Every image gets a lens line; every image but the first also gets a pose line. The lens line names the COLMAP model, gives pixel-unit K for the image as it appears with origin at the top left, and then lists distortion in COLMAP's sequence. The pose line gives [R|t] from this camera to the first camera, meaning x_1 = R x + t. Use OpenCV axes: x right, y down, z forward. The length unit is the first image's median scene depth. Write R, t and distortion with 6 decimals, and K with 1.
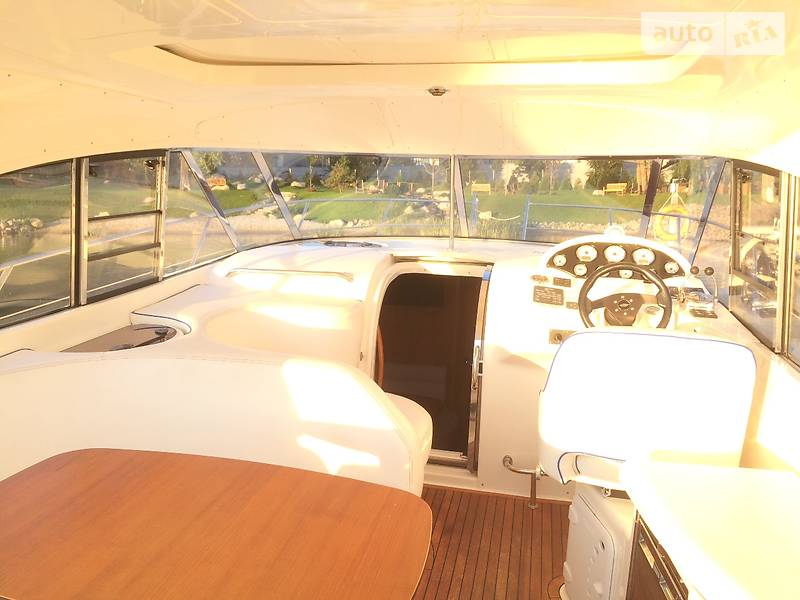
lens RADIAL K [[690.9, 0, 394.3], [0, 690.9, 299.2], [0, 0, 1]] dist [0.094578, -0.133544]
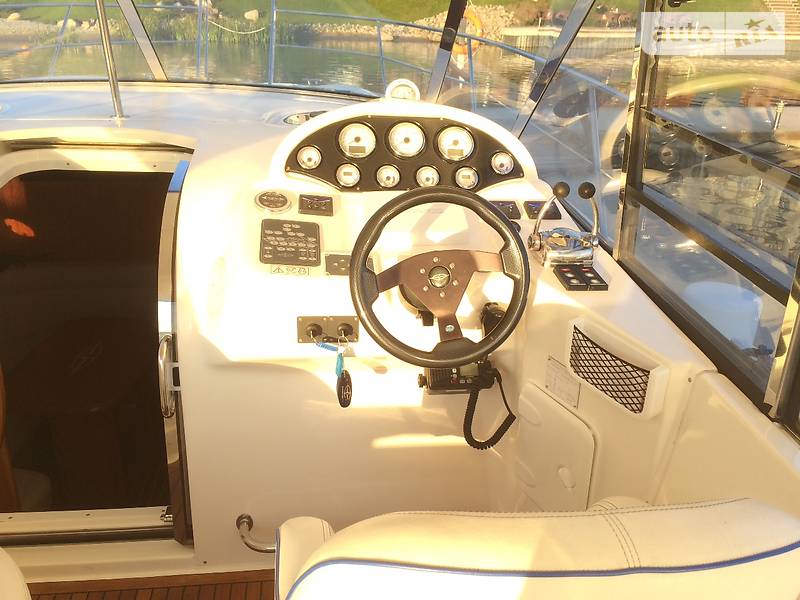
lens RADIAL K [[690.9, 0, 394.3], [0, 690.9, 299.2], [0, 0, 1]] dist [0.094578, -0.133544]
pose [[0.946210, -0.120939, 0.300102, 0.132605], [0.039209, 0.963540, 0.264675, -0.091152], [-0.321170, -0.238671, 0.916453, 0.487945]]
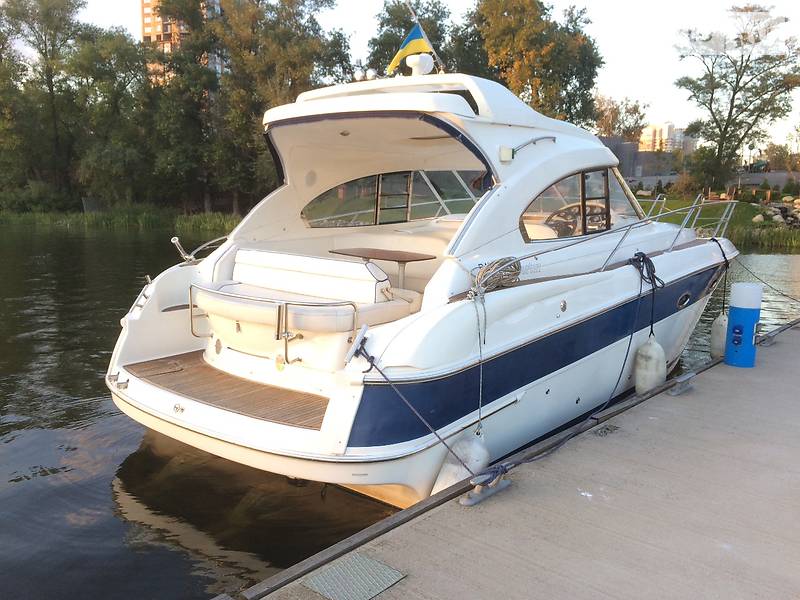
lens RADIAL K [[690.9, 0, 394.3], [0, 690.9, 299.2], [0, 0, 1]] dist [0.094578, -0.133544]
pose [[0.878578, 0.060684, -0.473728, 0.896014], [-0.068983, 0.997618, -0.000142, 0.278082], [0.472591, 0.032804, 0.880671, -1.342333]]
